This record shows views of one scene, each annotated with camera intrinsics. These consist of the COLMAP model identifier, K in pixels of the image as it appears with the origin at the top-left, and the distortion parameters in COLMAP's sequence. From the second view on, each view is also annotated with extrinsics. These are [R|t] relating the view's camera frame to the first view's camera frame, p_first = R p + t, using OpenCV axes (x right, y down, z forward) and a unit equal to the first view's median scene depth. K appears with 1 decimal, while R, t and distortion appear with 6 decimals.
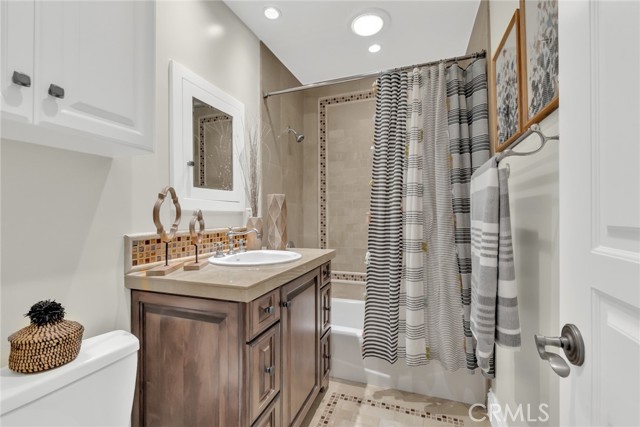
lens RADIAL K [[283.2, 0, 317.8], [0, 283.2, 212.5], [0, 0, 1]] dist [-0.001975, -0.000114]
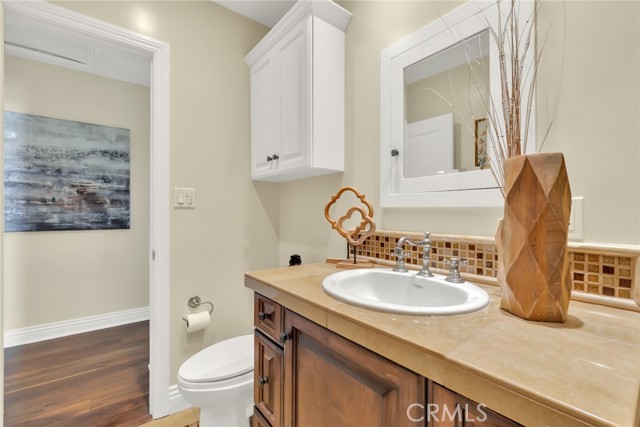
lens RADIAL K [[283.2, 0, 317.8], [0, 283.2, 212.5], [0, 0, 1]] dist [-0.001975, -0.000114]
pose [[-0.539514, -0.000748, -0.841976, 0.286899], [0.006571, 0.999965, -0.005099, 0.007480], [0.841951, -0.008283, -0.539490, 0.936087]]
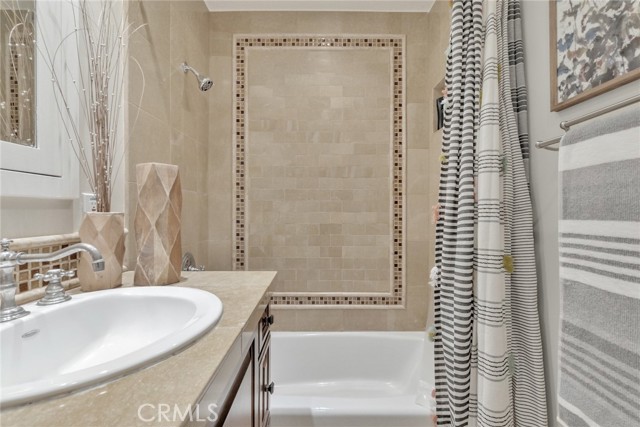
lens RADIAL K [[283.2, 0, 317.8], [0, 283.2, 212.5], [0, 0, 1]] dist [-0.001975, -0.000114]
pose [[0.939285, 0.007064, 0.343065, -0.056150], [-0.011195, 0.999887, 0.010063, 0.008074], [-0.342955, -0.013293, 0.939258, 0.450223]]
